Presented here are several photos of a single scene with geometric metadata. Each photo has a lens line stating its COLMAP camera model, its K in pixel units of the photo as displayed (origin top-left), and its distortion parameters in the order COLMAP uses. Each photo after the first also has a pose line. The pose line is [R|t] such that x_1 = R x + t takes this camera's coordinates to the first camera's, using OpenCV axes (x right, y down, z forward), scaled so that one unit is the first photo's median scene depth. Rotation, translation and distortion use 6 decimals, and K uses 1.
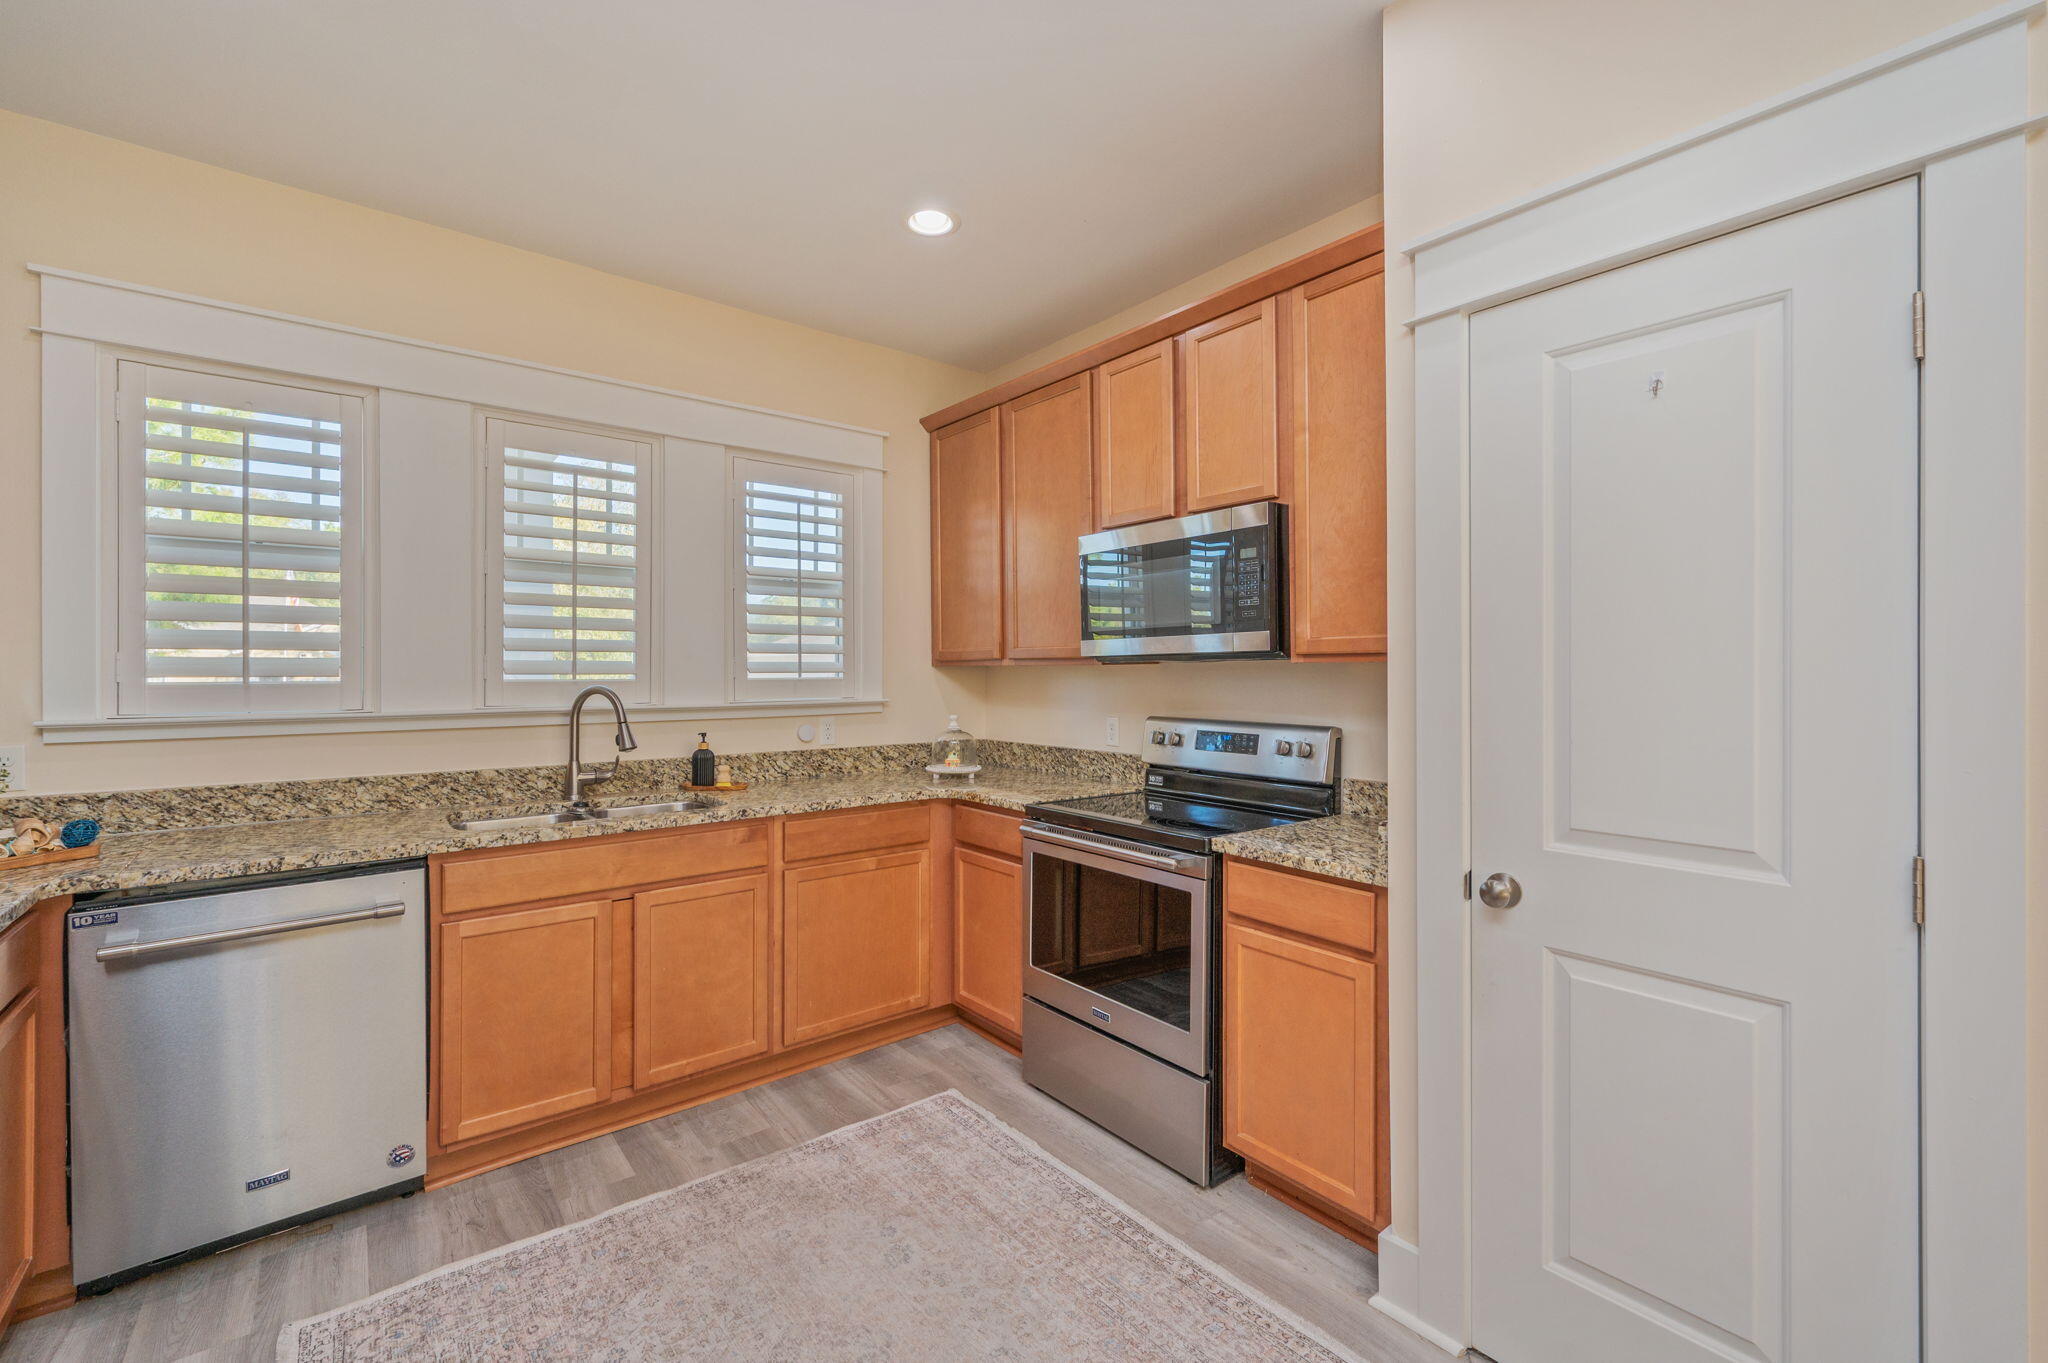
lens RADIAL K [[849.5, 0, 1021.7], [0, 849.5, 674.5], [0, 0, 1]] dist [-0.005820, 0.001019]
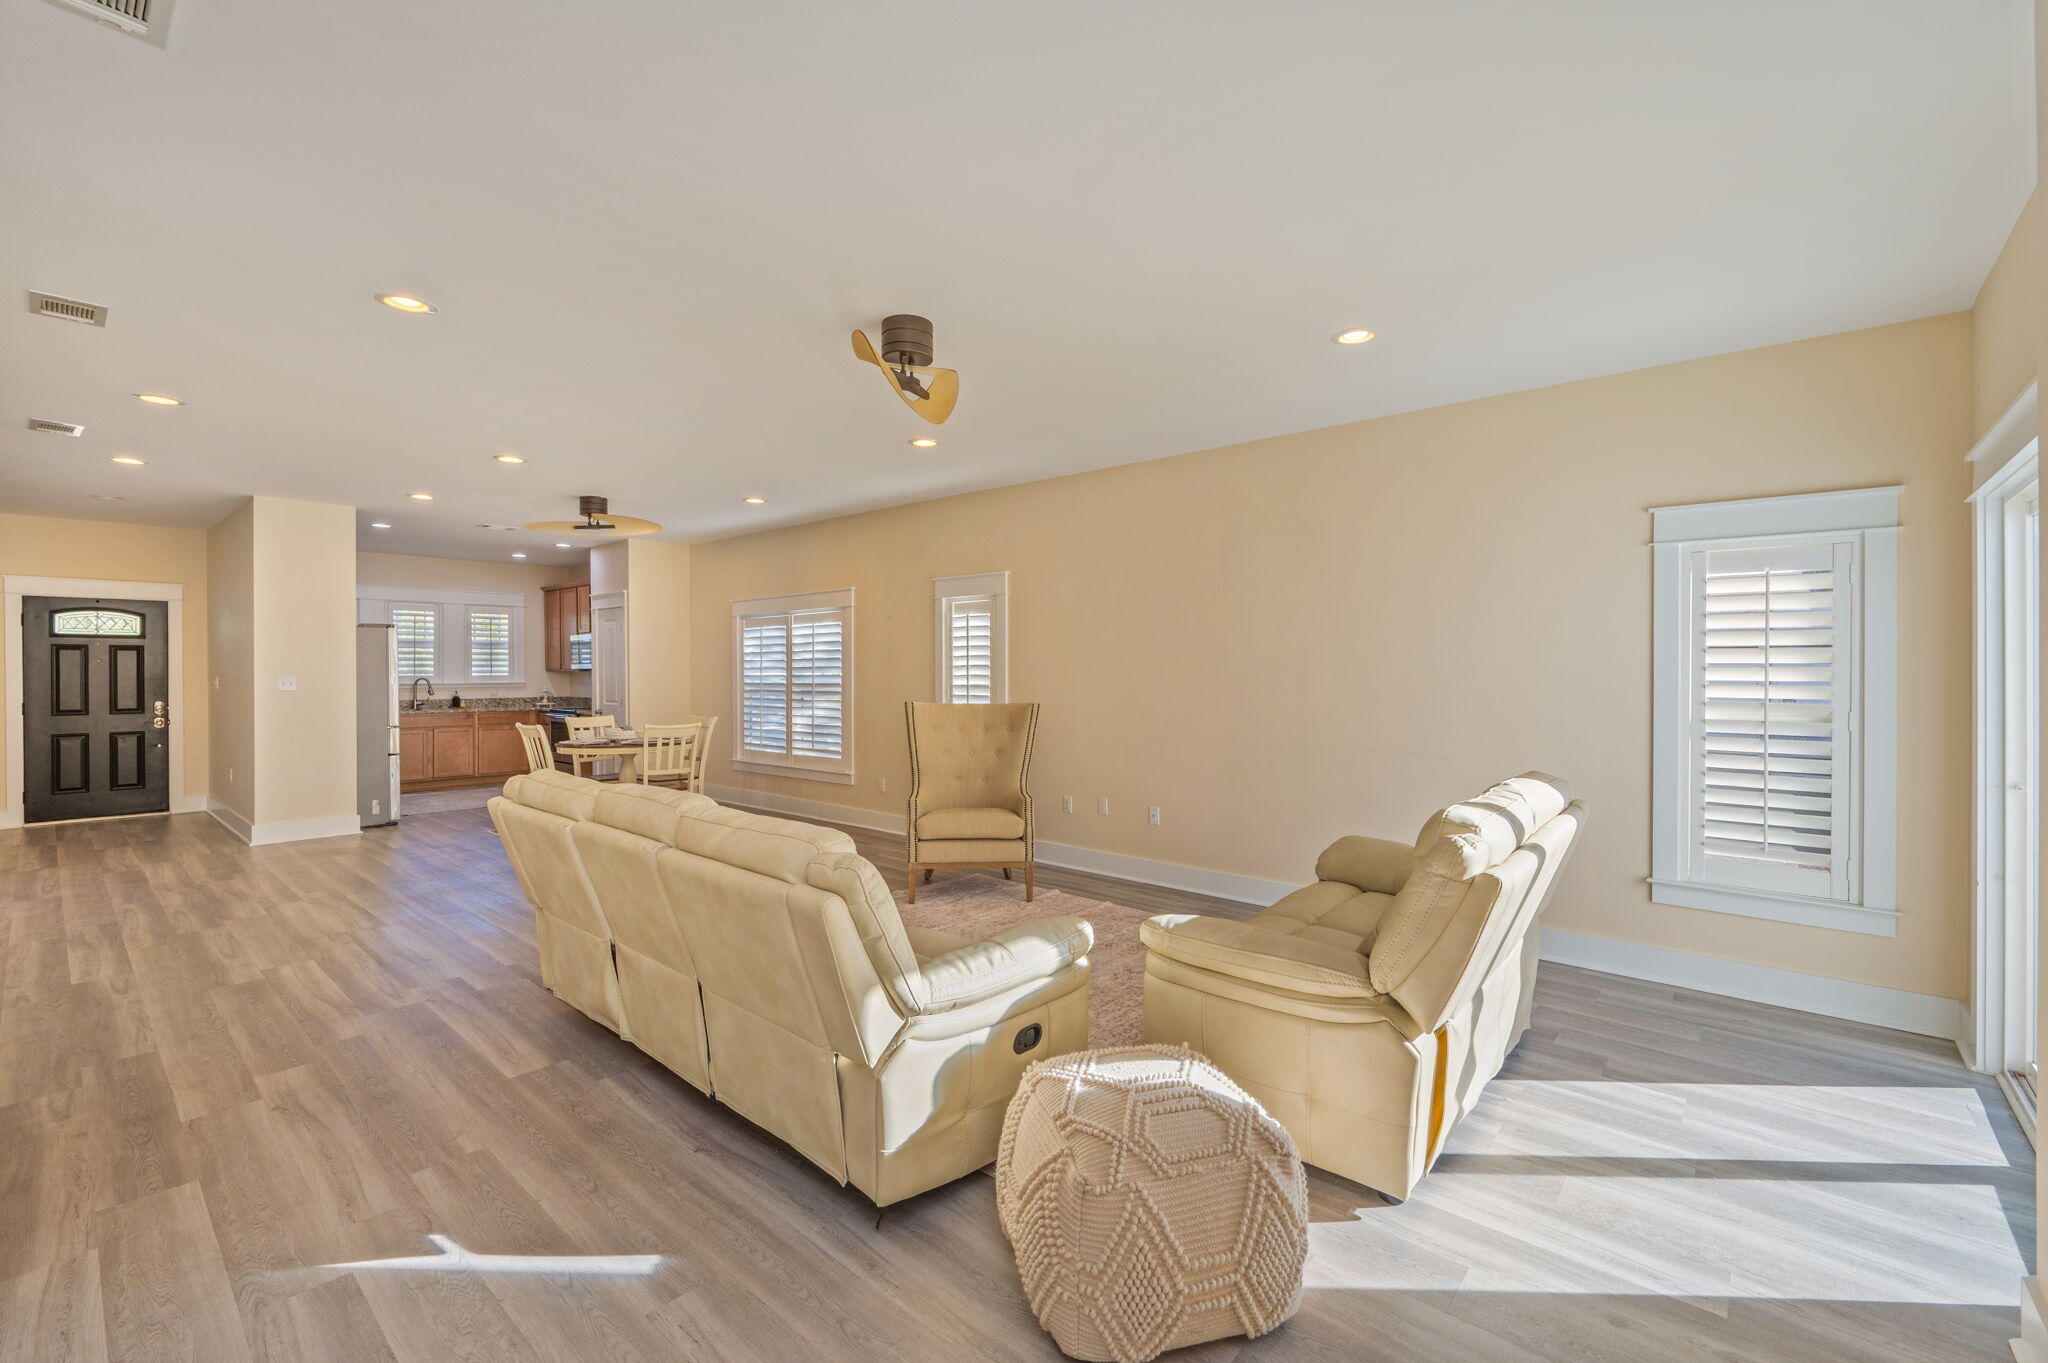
lens RADIAL K [[849.5, 0, 1023.9], [0, 849.5, 676.6], [0, 0, 1]] dist [-0.005820, 0.001019]
pose [[0.983485, -0.000204, 0.180991, 1.231467], [-0.000204, 0.999997, 0.002235, 0.002415], [-0.180991, -0.002235, 0.983482, -2.714675]]
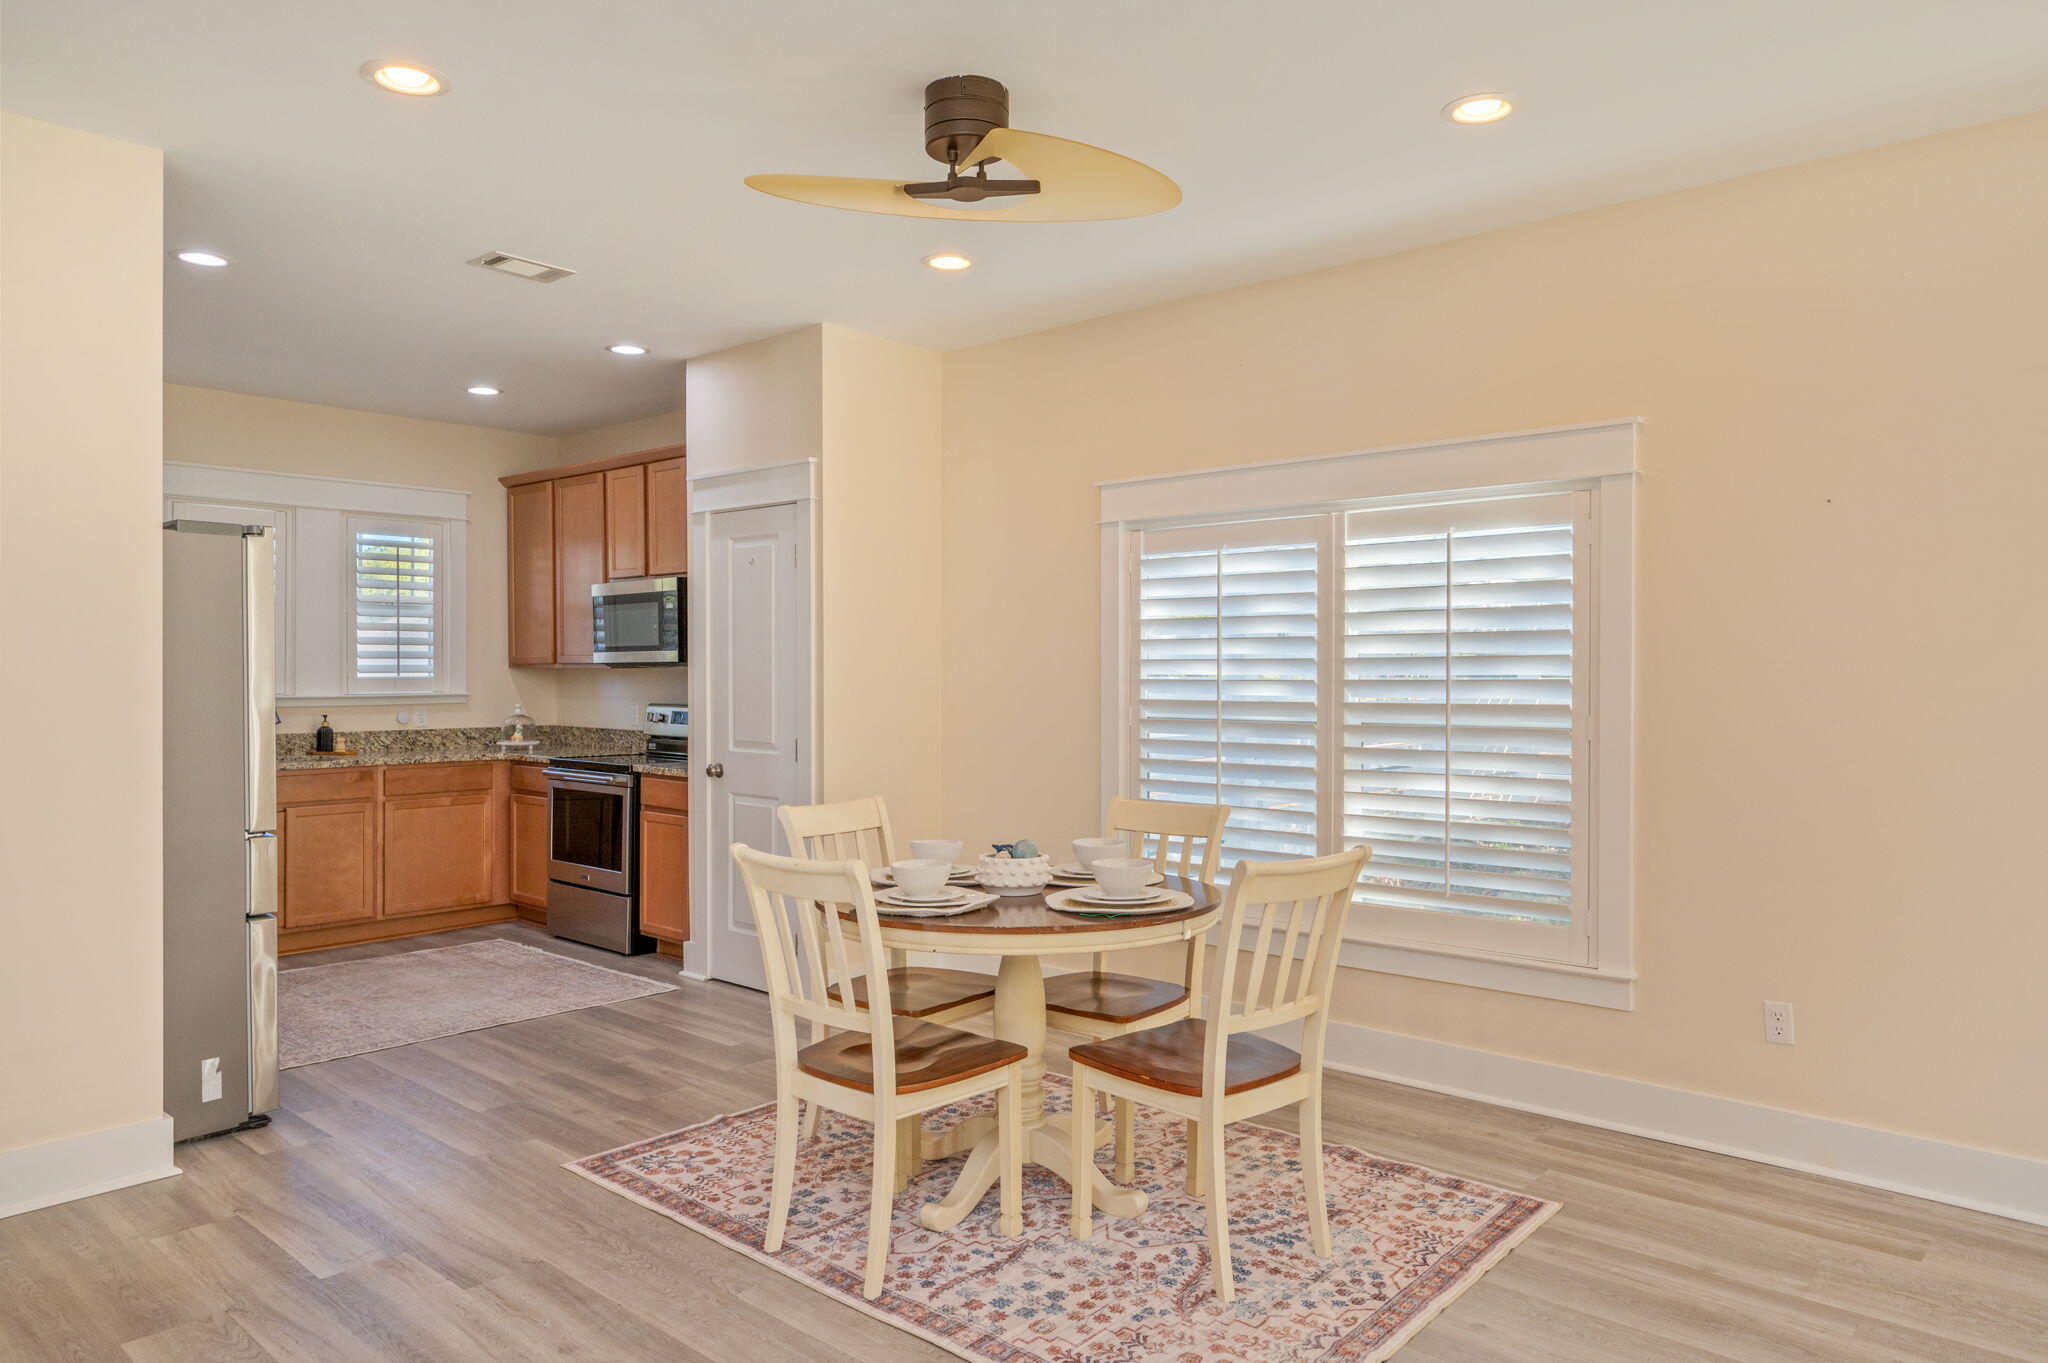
lens RADIAL K [[1311.5, 0, 1026.6], [0, 1311.5, 678.8], [0, 0, 1]] dist [-0.000535, -0.000158]
pose [[0.985121, 0.001436, 0.171857, 0.408105], [-0.001981, 0.999994, 0.002998, -0.001374], [-0.171852, -0.003293, 0.985117, -1.375057]]
